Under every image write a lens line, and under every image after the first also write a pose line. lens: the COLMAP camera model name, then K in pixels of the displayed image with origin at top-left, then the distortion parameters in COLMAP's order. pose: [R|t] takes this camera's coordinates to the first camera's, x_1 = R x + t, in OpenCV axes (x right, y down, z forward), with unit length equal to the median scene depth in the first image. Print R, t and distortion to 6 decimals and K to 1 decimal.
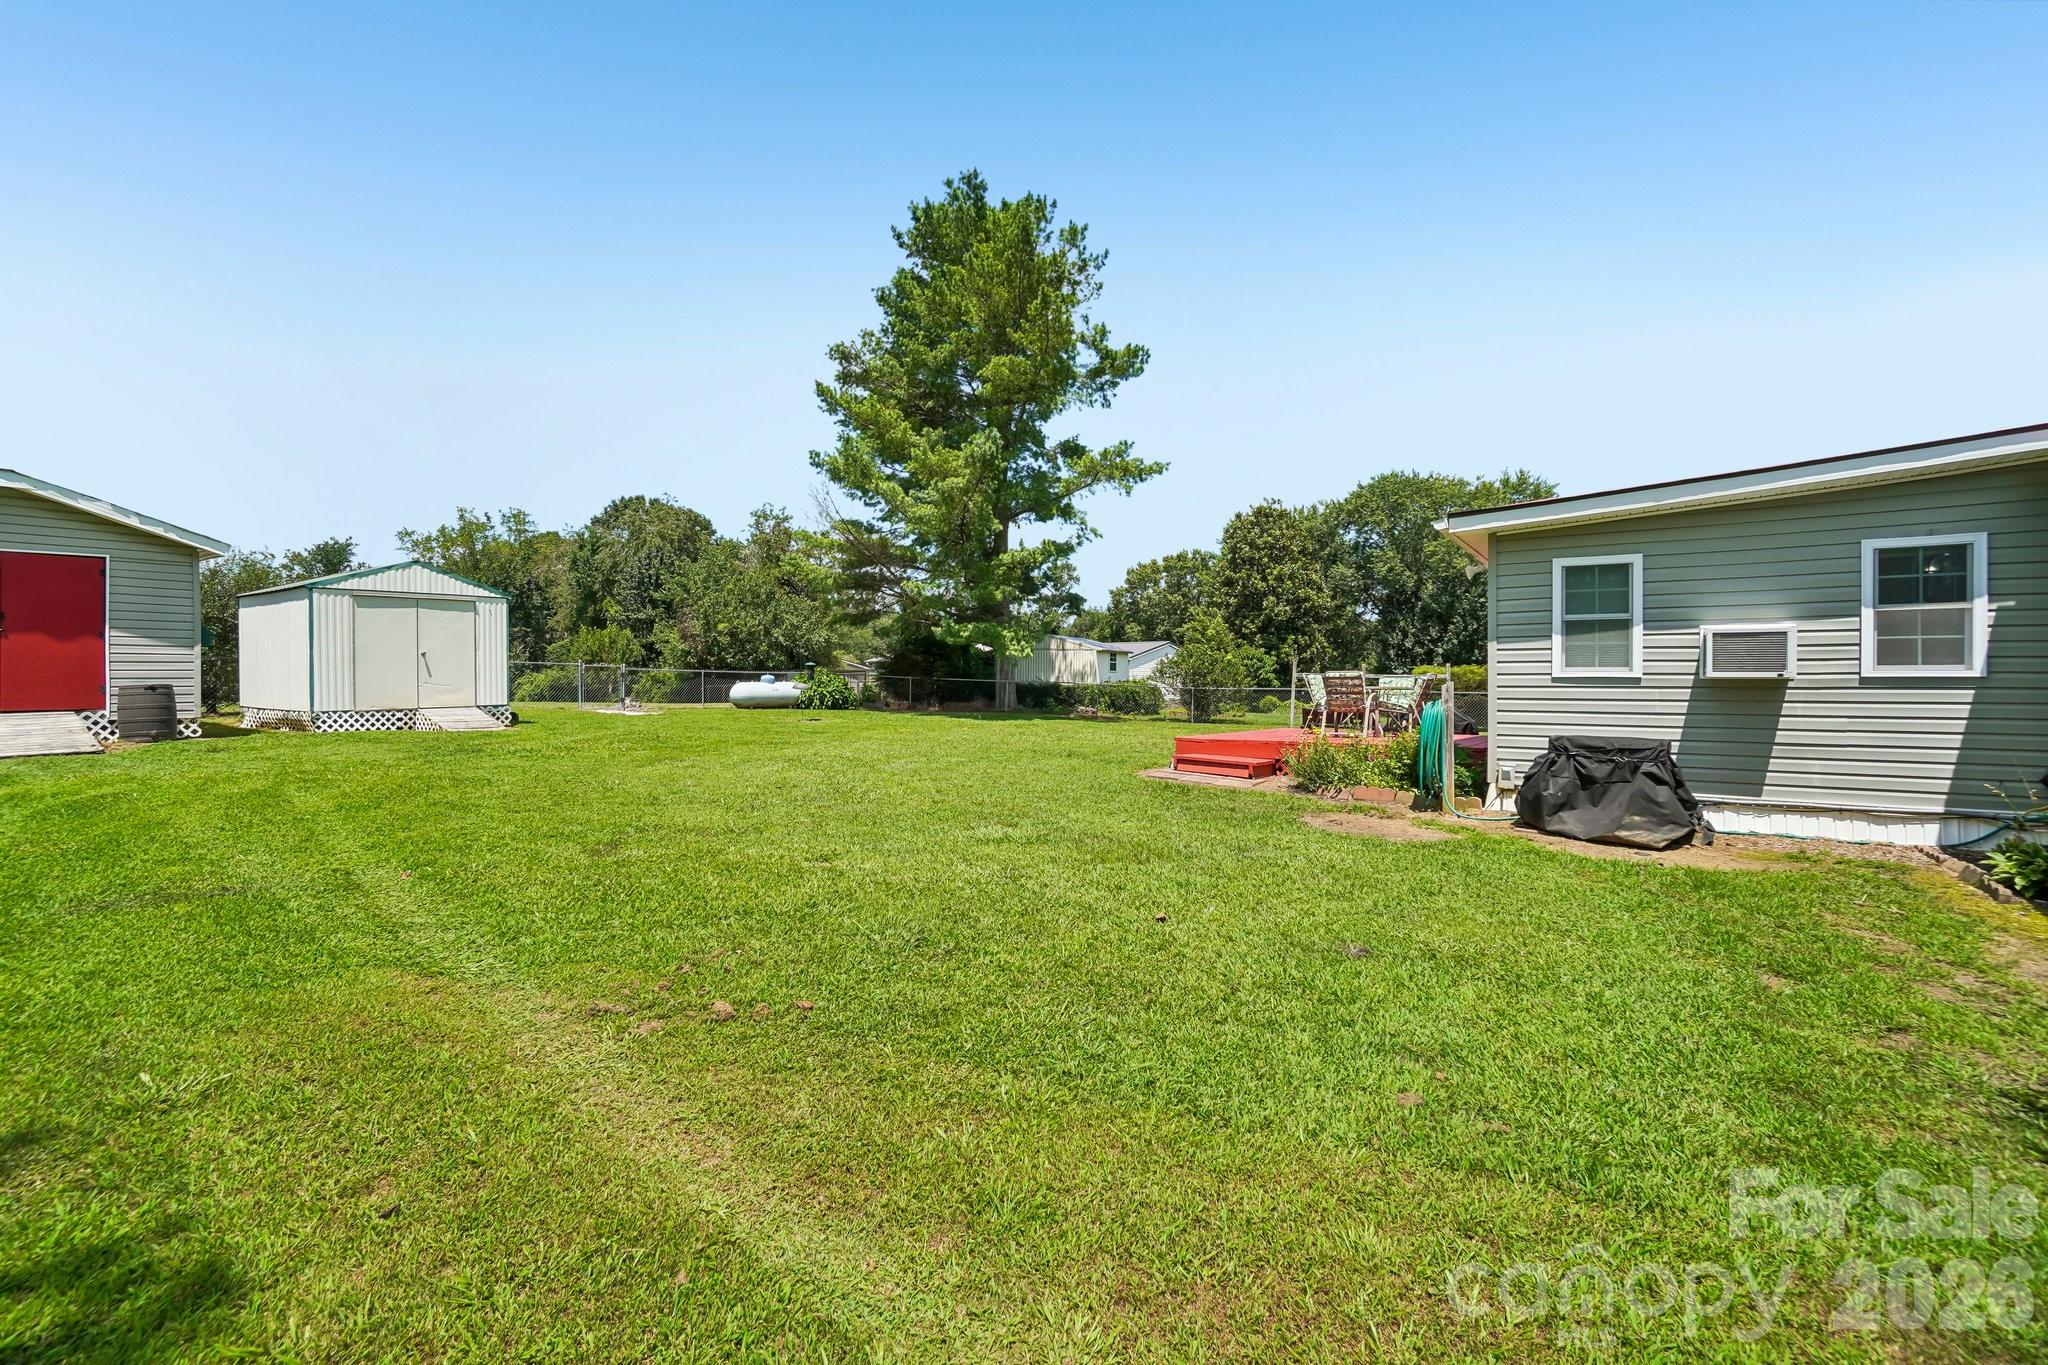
lens RADIAL K [[893.5, 0, 1012.5], [0, 893.5, 682.0], [0, 0, 1]] dist [-0.037250, 0.006954]
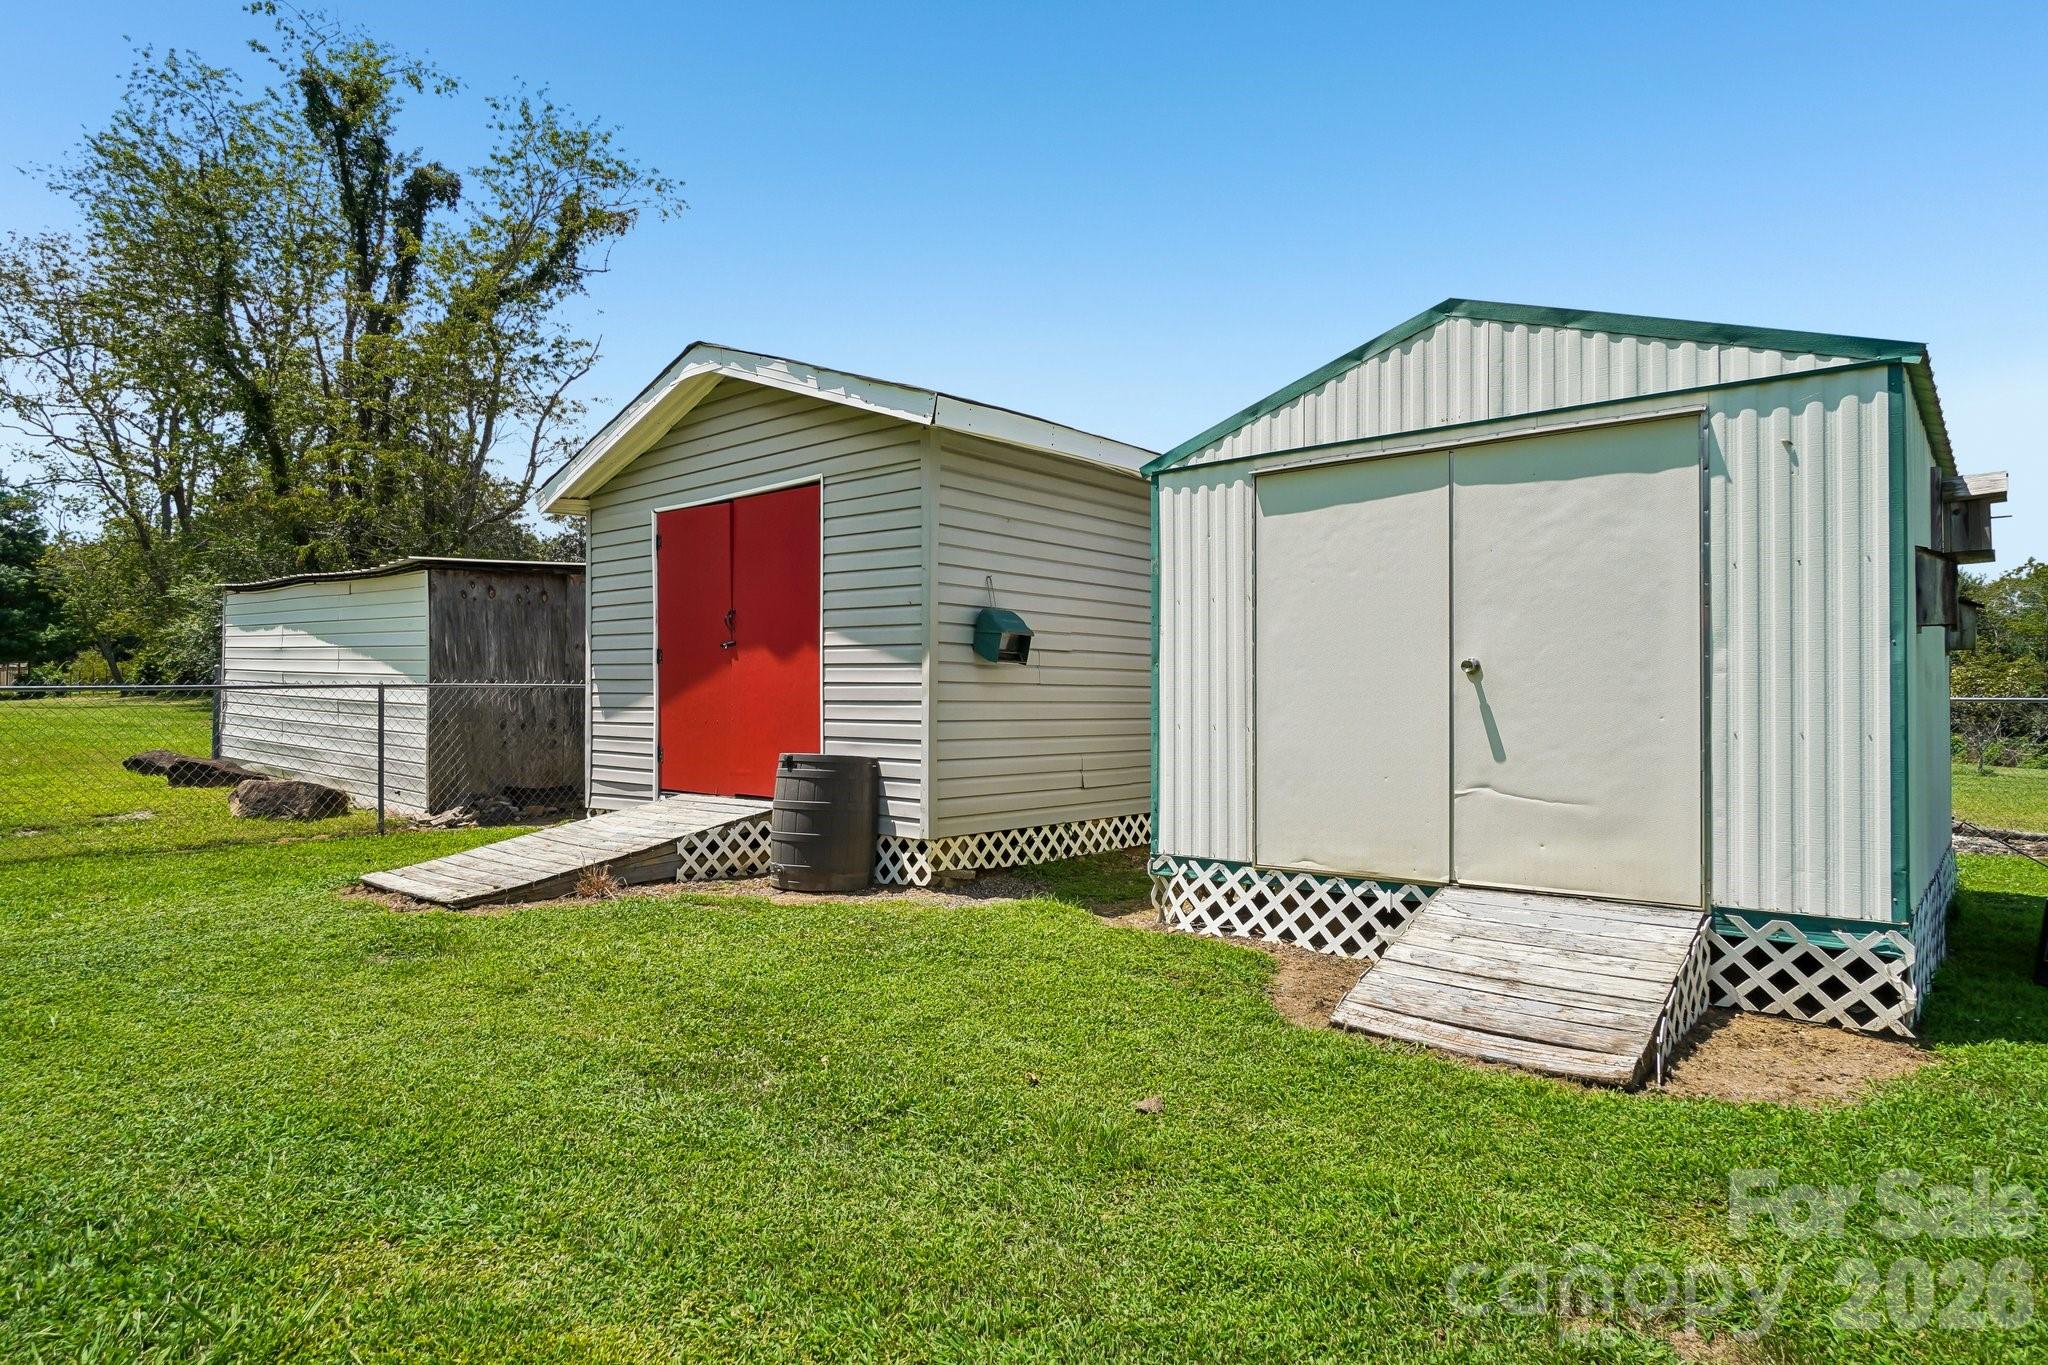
lens RADIAL K [[1159.2, 0, 1021.5], [0, 1159.2, 690.2], [0, 0, 1]] dist [-0.006112, -0.000545]
pose [[-0.089083, -0.016400, -0.995889, -0.349591], [-0.023371, 0.999624, -0.014371, -0.018730], [0.995750, 0.021995, -0.089433, 0.945113]]
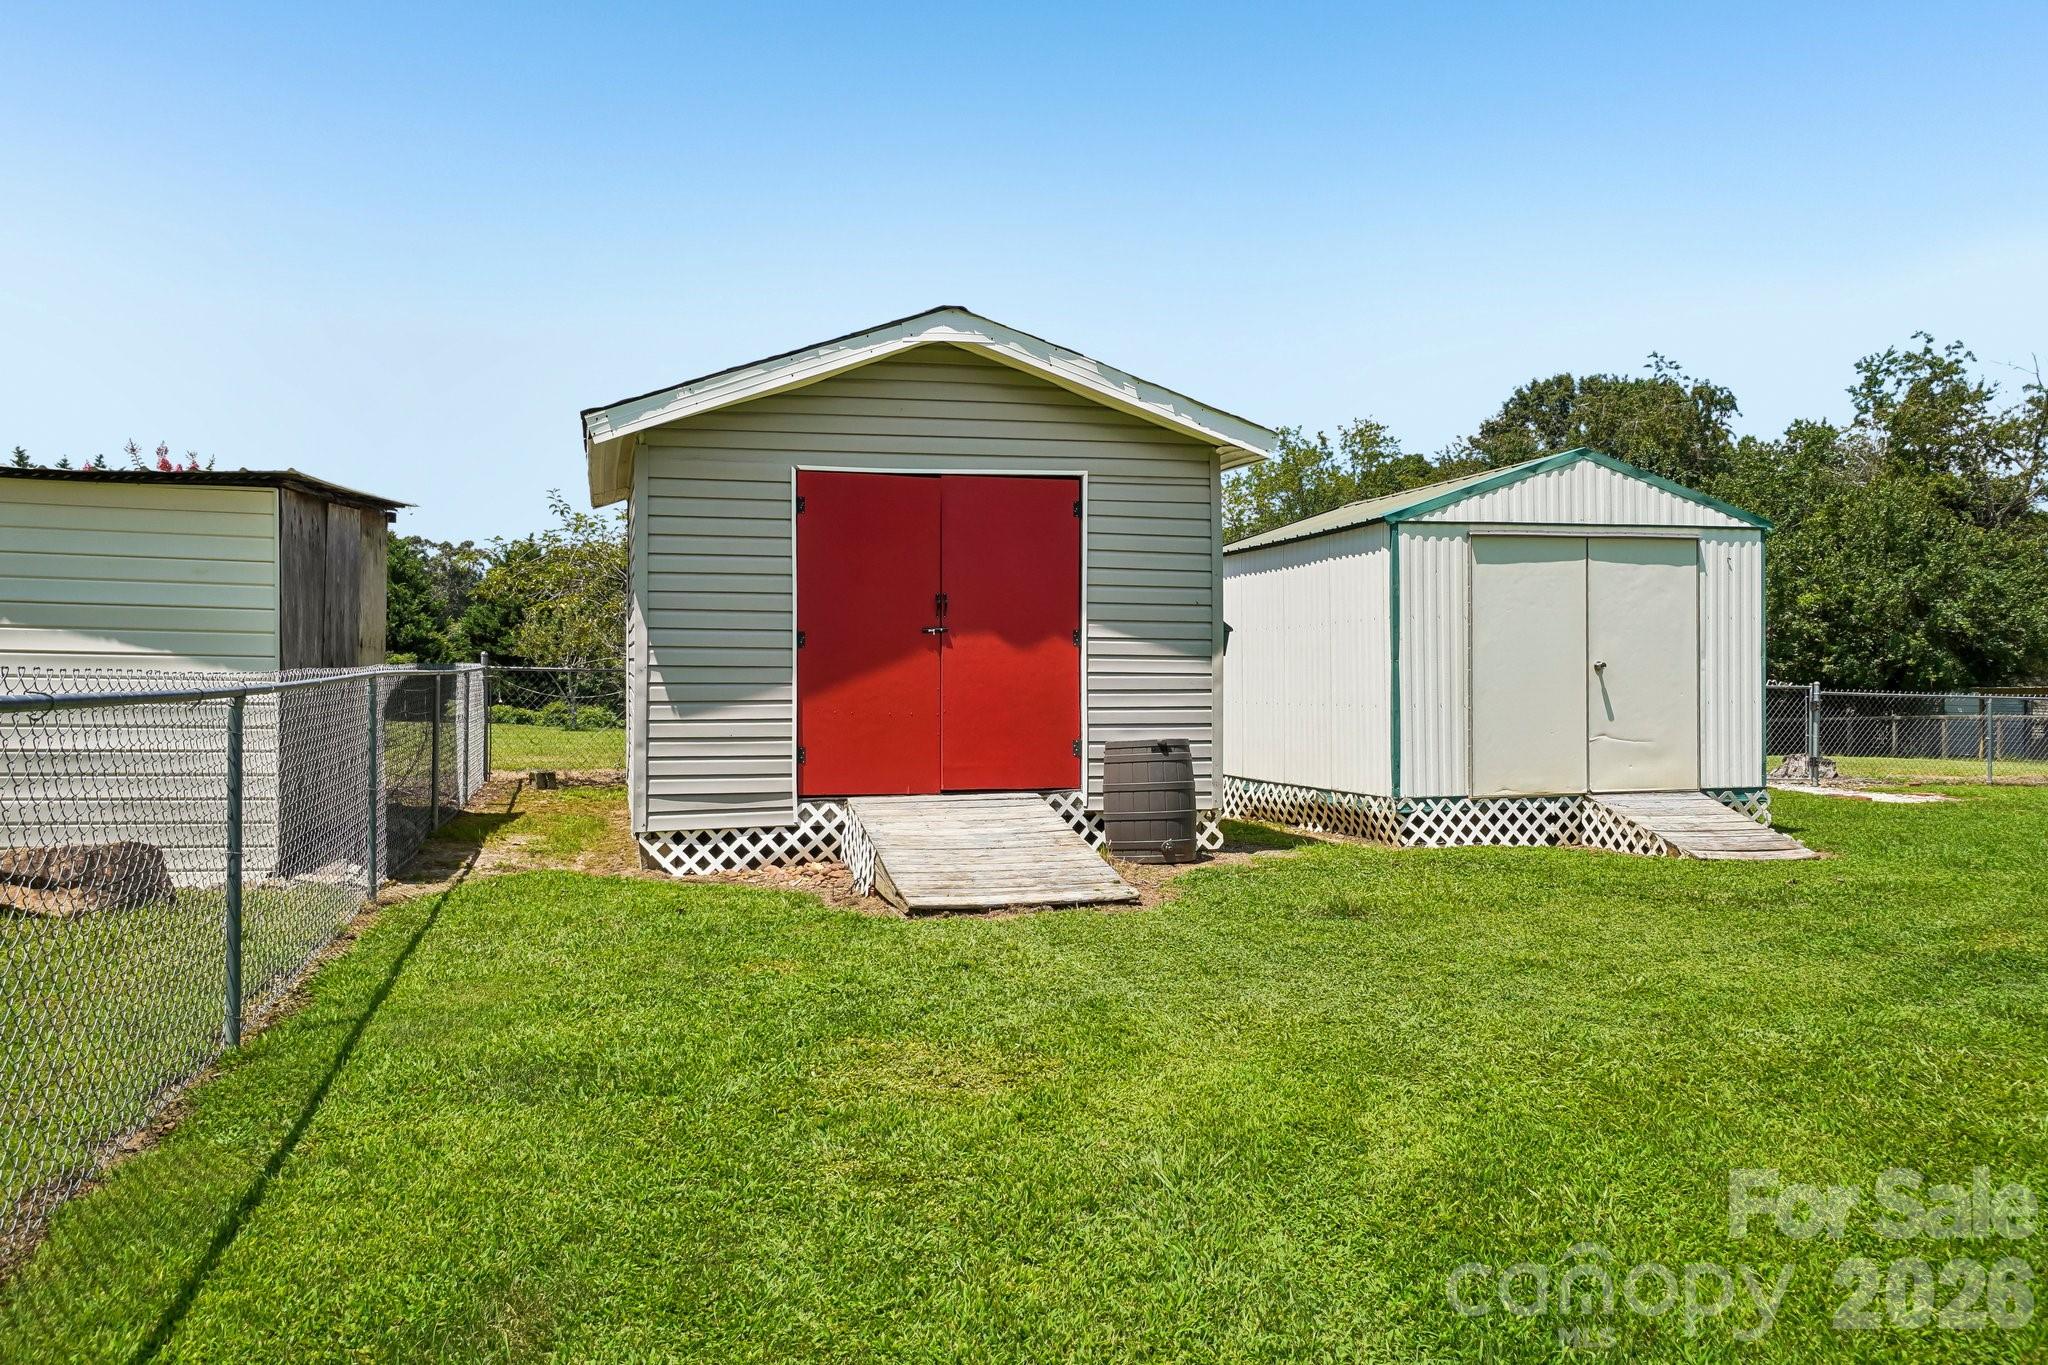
lens RADIAL K [[1536.5, 0, 1019.9], [0, 1536.5, 681.8], [0, 0, 1]] dist [0.047343, 0.003954]
pose [[0.767070, -0.004678, -0.641546, -0.421561], [-0.005276, 0.999894, -0.013599, -0.013435], [0.641541, 0.013816, 0.766964, 0.254440]]
